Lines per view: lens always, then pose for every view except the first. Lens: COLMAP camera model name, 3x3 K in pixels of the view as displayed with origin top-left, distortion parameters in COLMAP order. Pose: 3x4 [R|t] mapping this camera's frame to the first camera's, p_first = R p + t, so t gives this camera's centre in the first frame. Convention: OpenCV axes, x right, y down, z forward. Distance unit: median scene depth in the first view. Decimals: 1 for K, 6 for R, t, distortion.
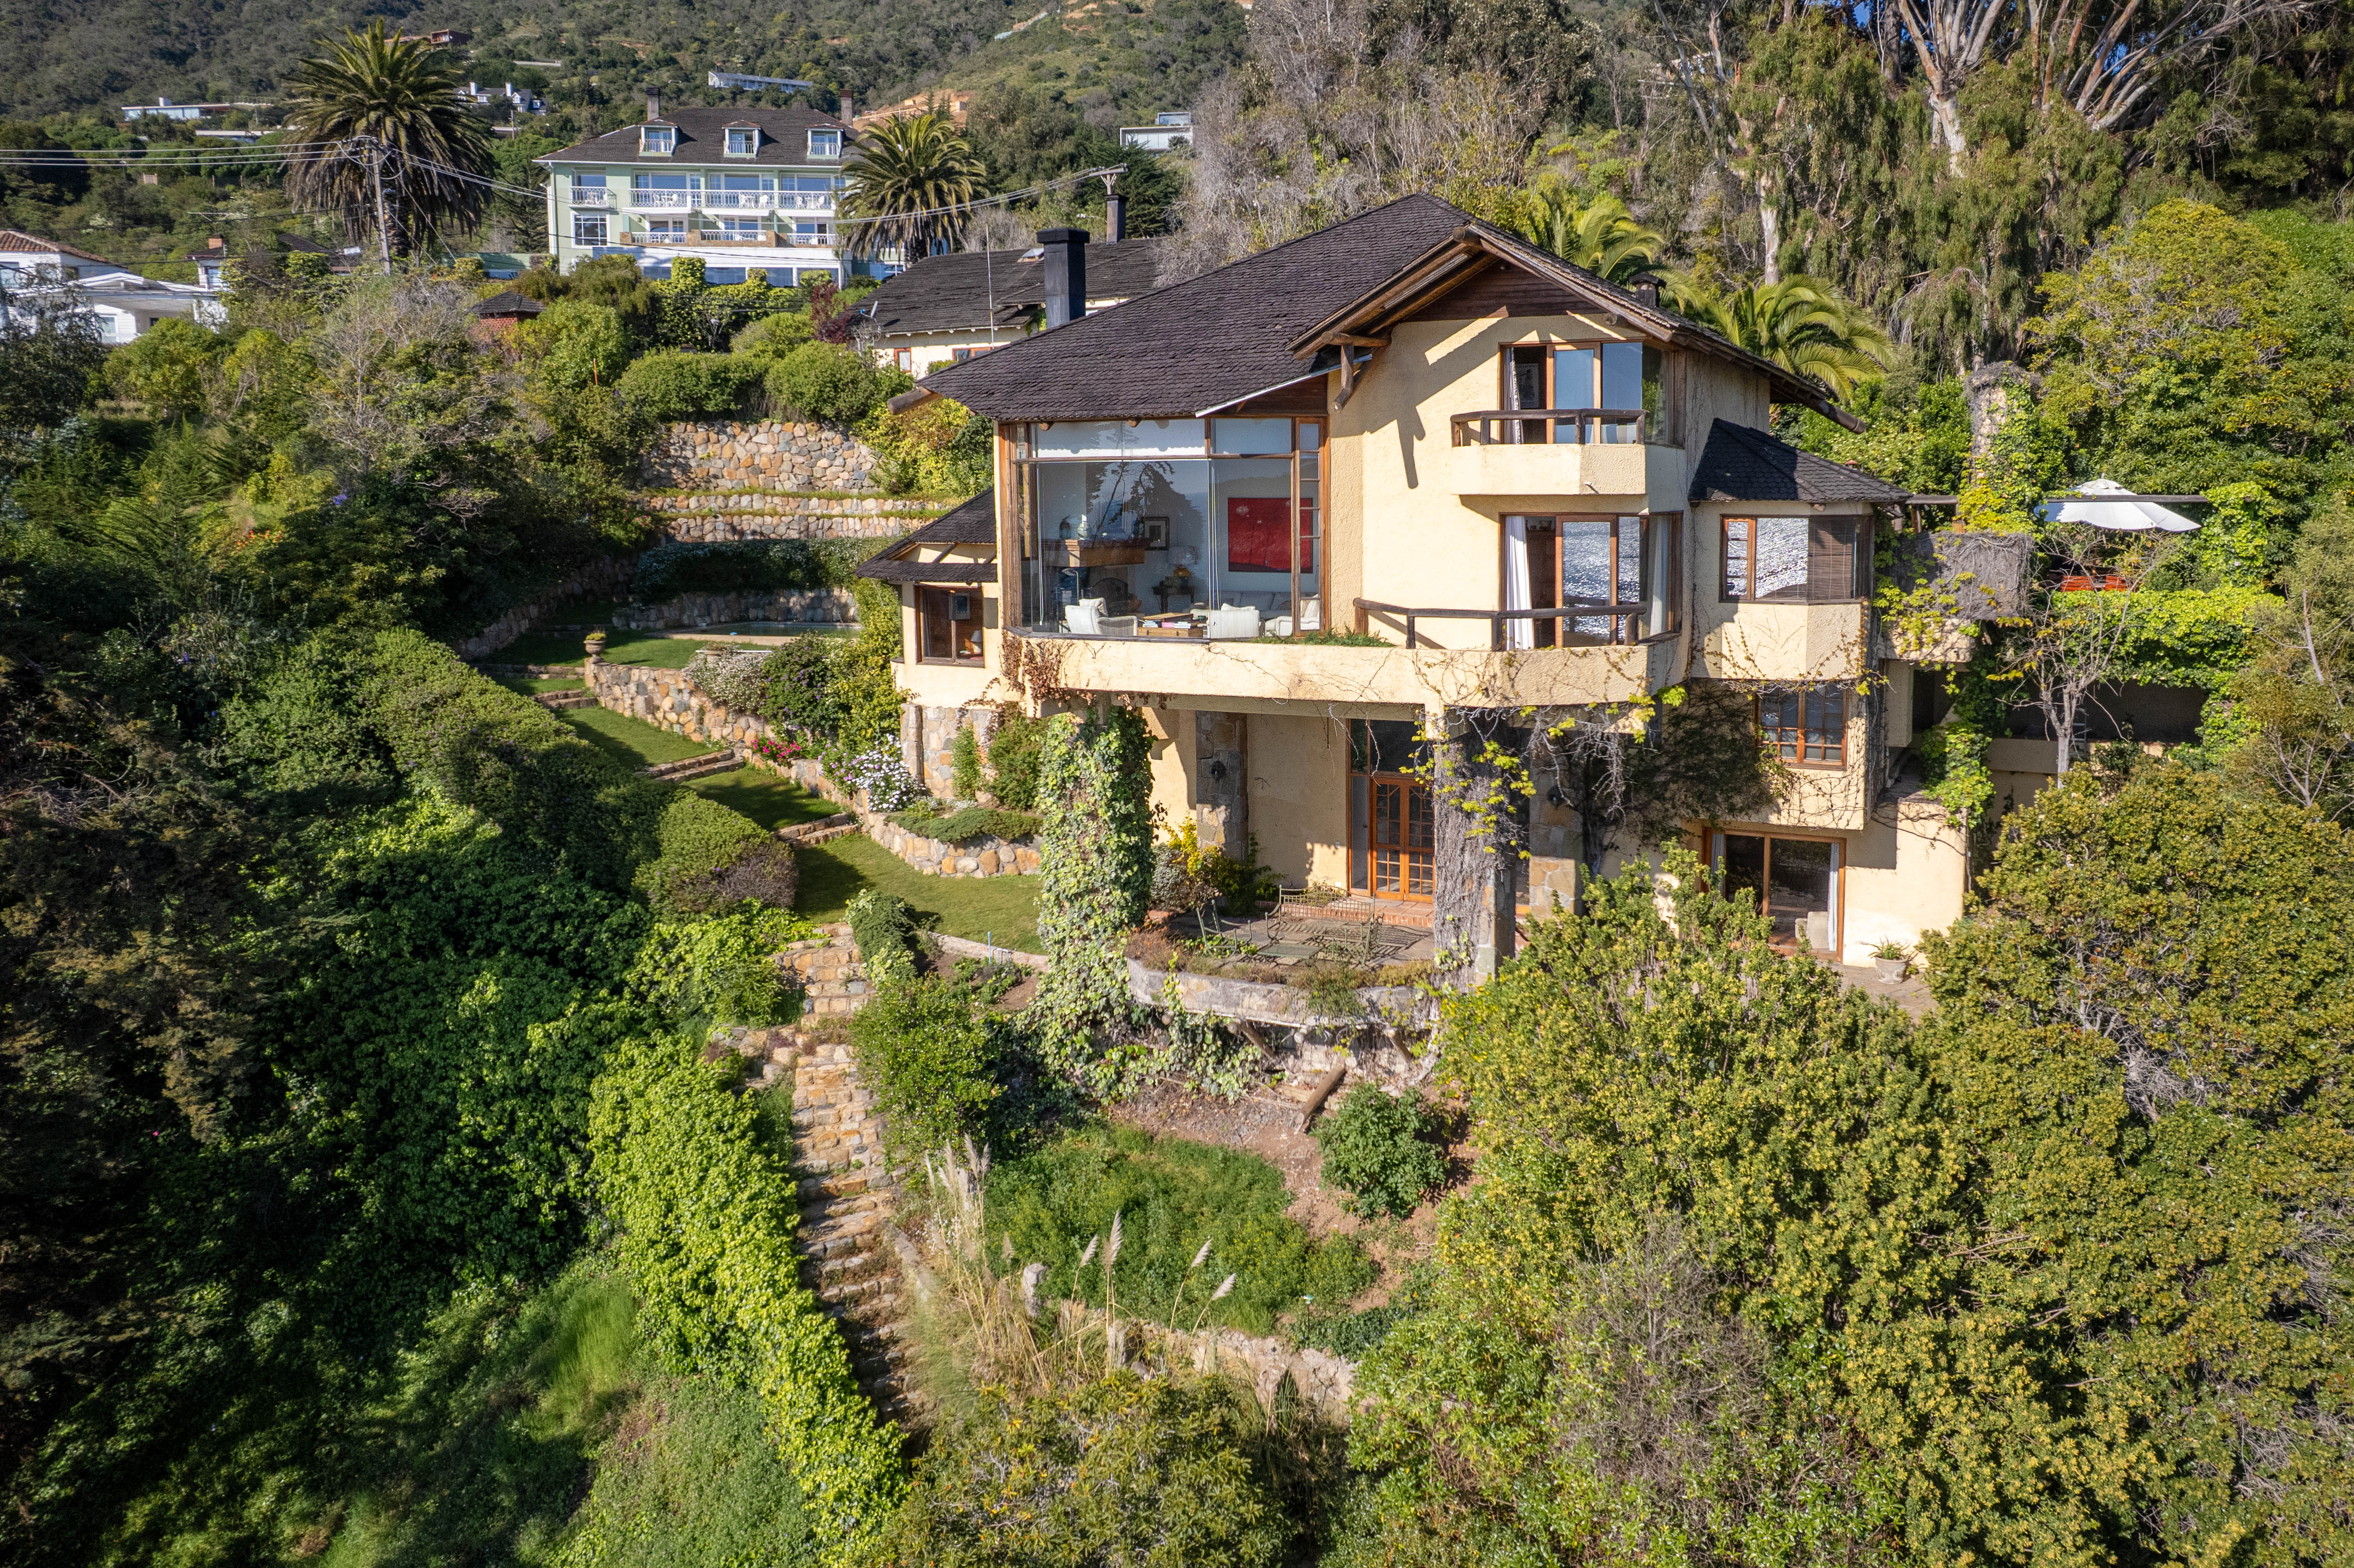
lens RADIAL K [[1559.6, 0, 1177.0], [0, 1559.6, 784.0], [0, 0, 1]] dist [-0.083488, 0.053103]
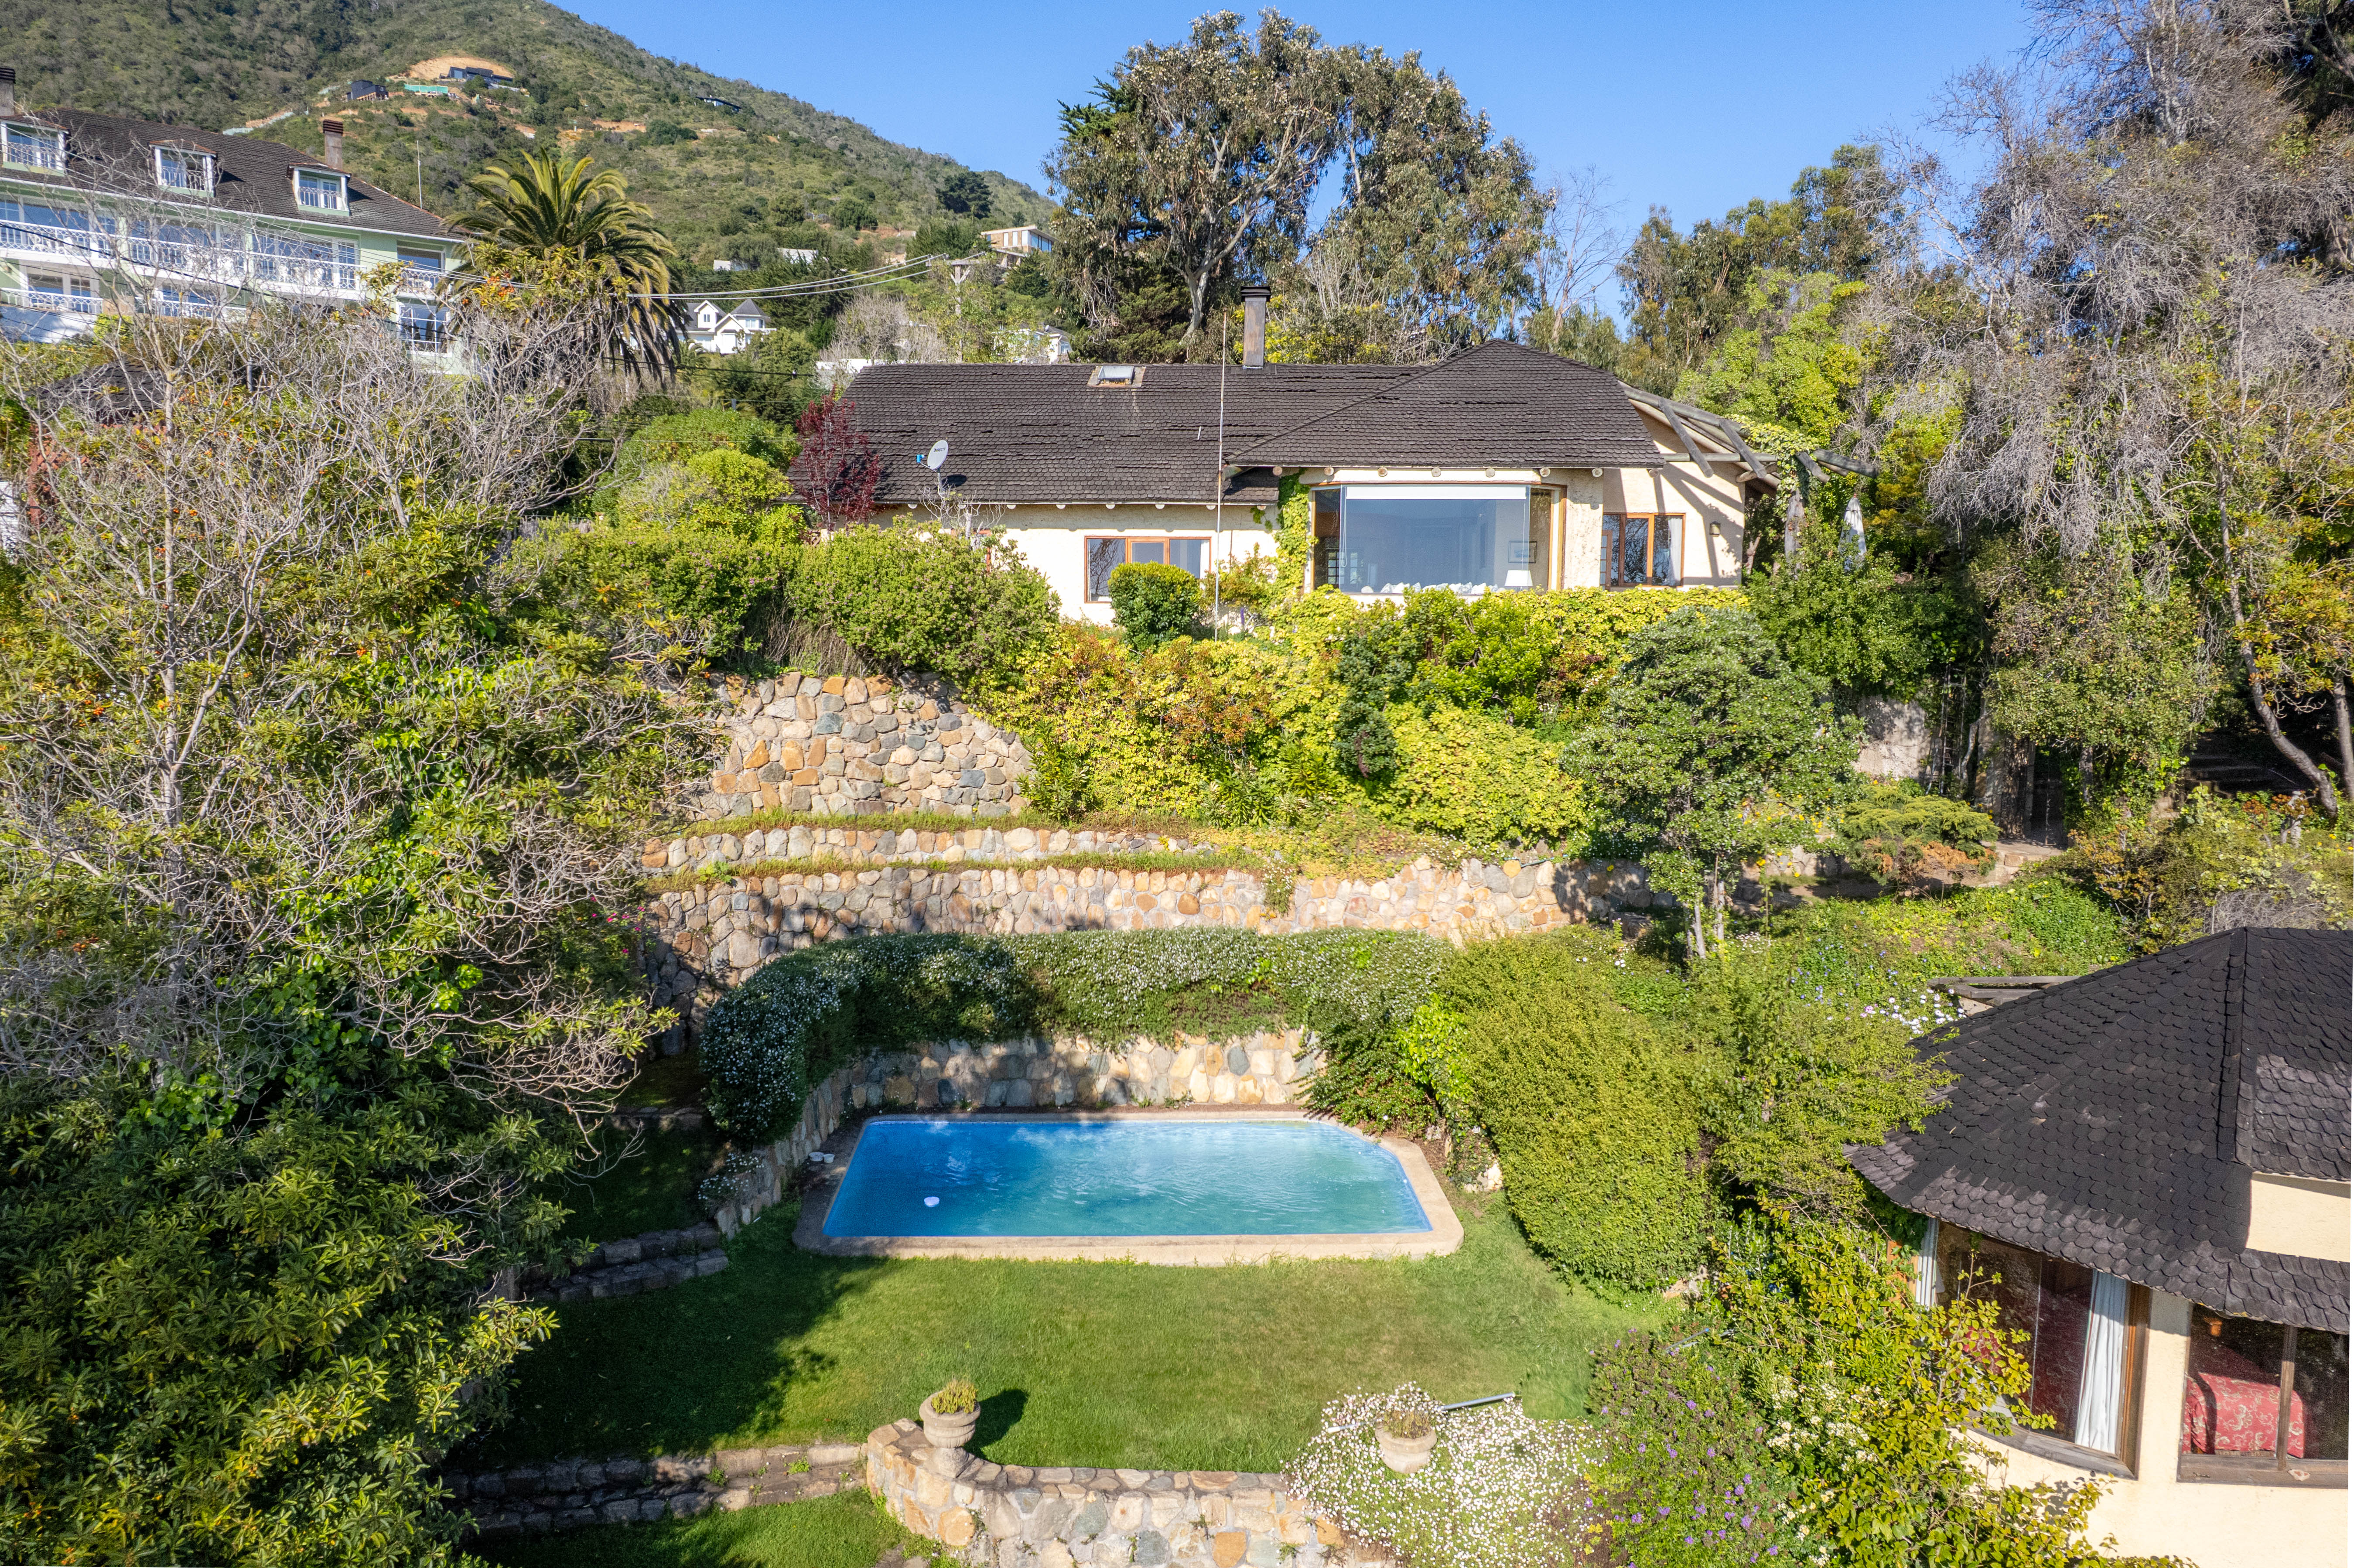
lens RADIAL K [[1559.7, 0, 1177.0], [0, 1559.7, 784.0], [0, 0, 1]] dist [-0.083488, 0.053103]
pose [[0.910120, -0.025408, 0.413564, -0.362512], [0.061972, 0.995238, -0.075235, -0.156277], [-0.409683, 0.094102, 0.907361, 0.508301]]
